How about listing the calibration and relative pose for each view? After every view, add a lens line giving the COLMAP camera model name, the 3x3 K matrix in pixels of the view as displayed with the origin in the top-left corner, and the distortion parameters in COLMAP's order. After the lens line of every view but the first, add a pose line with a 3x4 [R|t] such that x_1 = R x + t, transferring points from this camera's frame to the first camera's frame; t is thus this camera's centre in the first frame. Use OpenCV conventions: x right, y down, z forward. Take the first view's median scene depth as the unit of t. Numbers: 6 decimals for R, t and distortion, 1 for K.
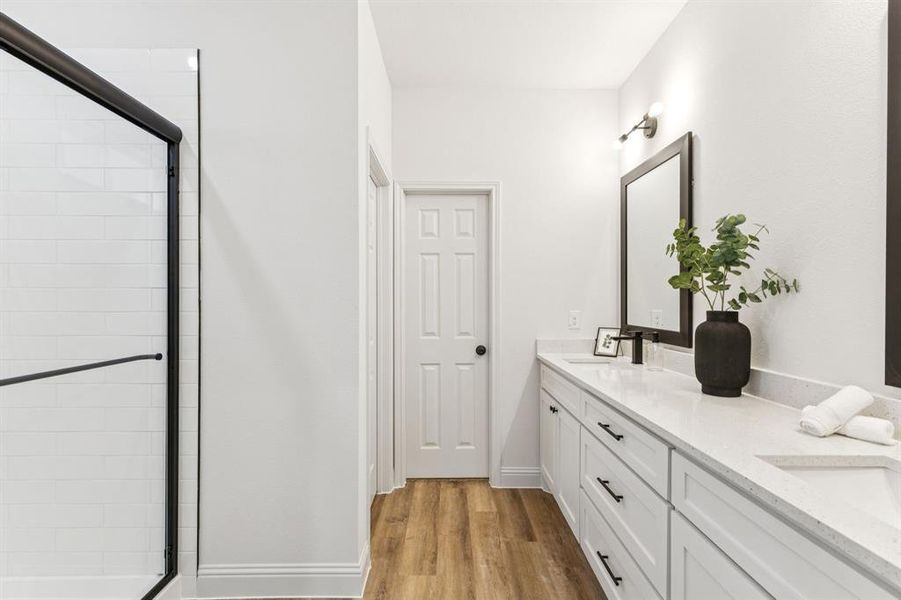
lens RADIAL K [[404.1, 0, 446.6], [0, 404.1, 302.1], [0, 0, 1]] dist [0.002518, 0.000303]
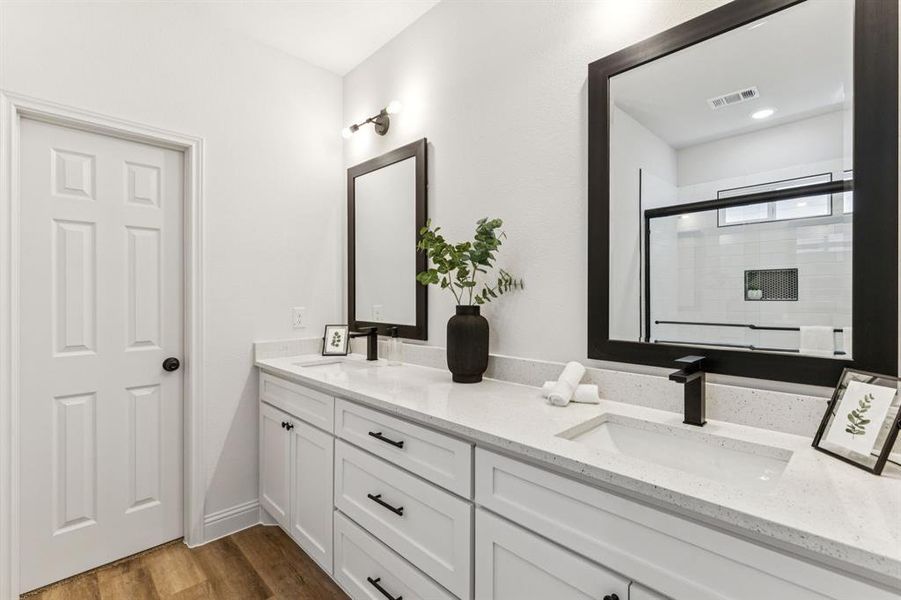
lens RADIAL K [[406.8, 0, 450.2], [0, 406.8, 296.5], [0, 0, 1]] dist [0.002521, 0.000153]
pose [[0.713445, 0.001766, 0.700709, -0.087152], [0.001031, 0.999993, -0.003570, 0.001140], [-0.700711, 0.003270, 0.713438, 0.160158]]
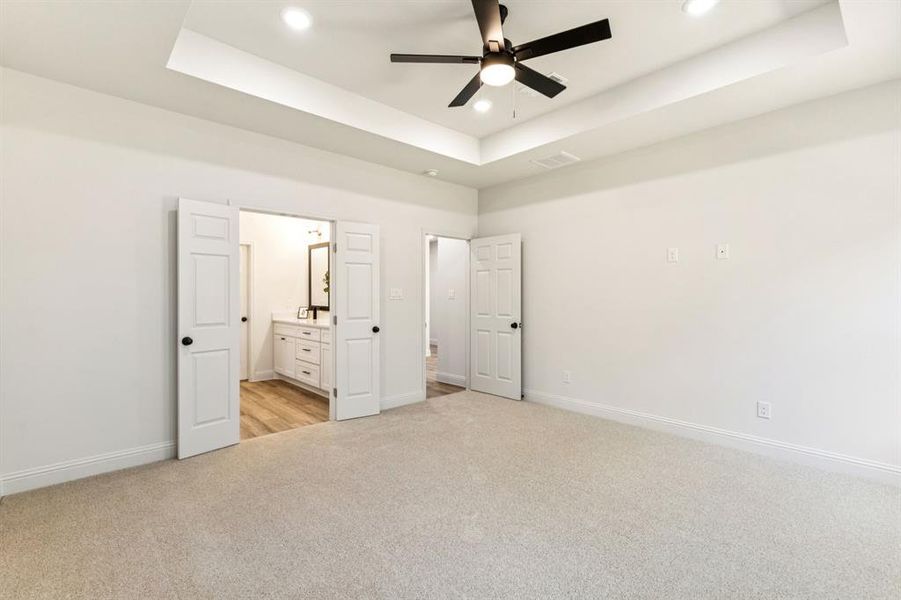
lens RADIAL K [[404.6, 0, 448.7], [0, 404.6, 290.8], [0, 0, 1]] dist [0.004877, 0.000237]
pose [[0.732966, 0.005172, 0.680246, -0.711674], [0.002641, 0.999942, -0.010448, -0.005967], [-0.680260, 0.009455, 0.732910, -1.589989]]
